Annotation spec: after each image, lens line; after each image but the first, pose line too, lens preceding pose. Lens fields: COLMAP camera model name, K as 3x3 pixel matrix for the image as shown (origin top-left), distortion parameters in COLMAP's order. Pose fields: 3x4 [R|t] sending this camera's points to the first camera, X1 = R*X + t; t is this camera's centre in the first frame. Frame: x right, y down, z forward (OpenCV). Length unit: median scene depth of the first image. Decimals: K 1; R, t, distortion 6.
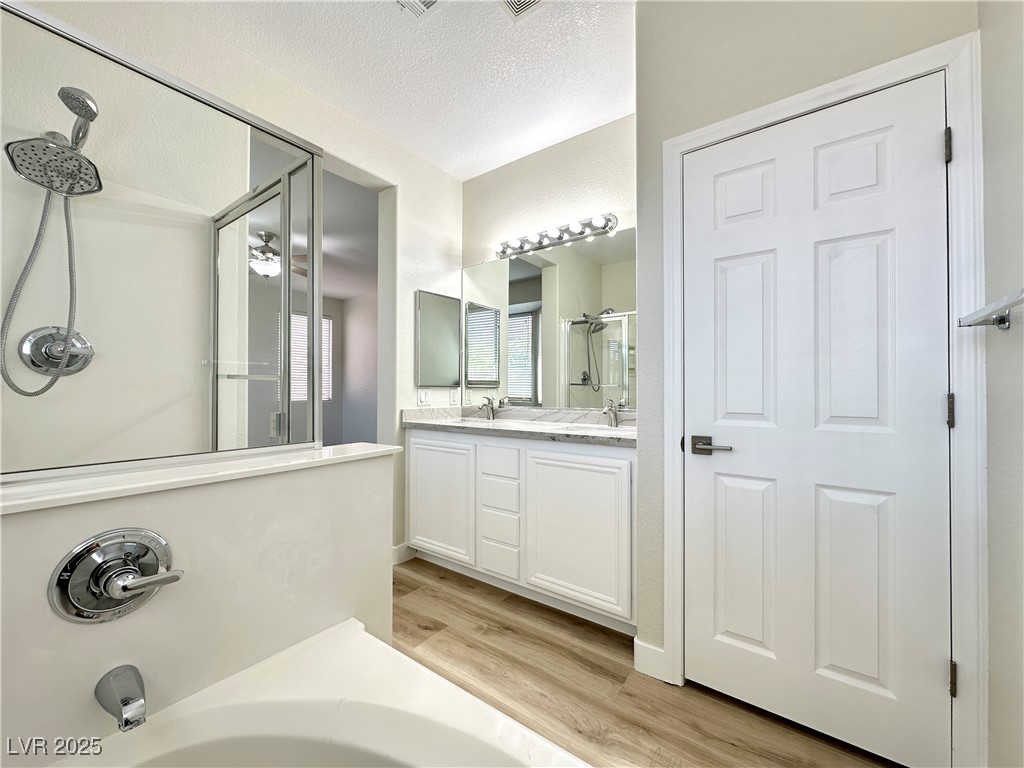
lens RADIAL K [[407.9, 0, 508.8], [0, 407.9, 383.7], [0, 0, 1]] dist [-0.003983, 0.000941]
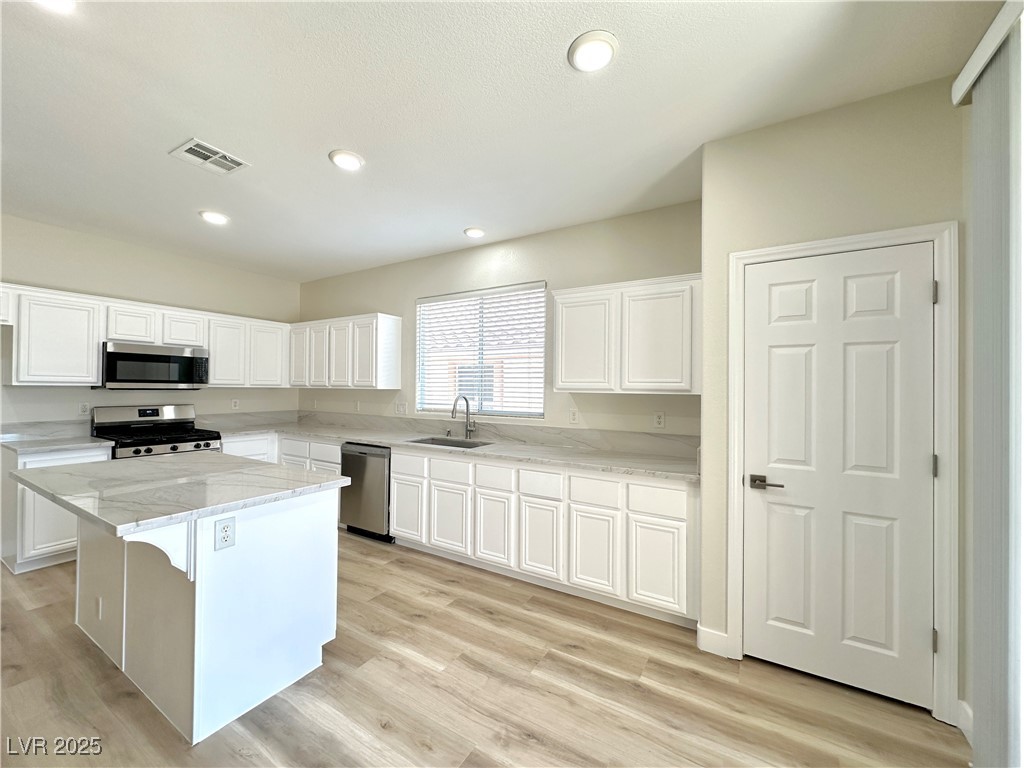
lens RADIAL K [[407.9, 0, 510.5], [0, 407.9, 384.4], [0, 0, 1]] dist [-0.003983, 0.000941]
pose [[0.995354, 0.008207, 0.095929, -0.488813], [-0.008360, 0.999964, 0.001199, -0.171705], [-0.095916, -0.001995, 0.995387, -0.277160]]
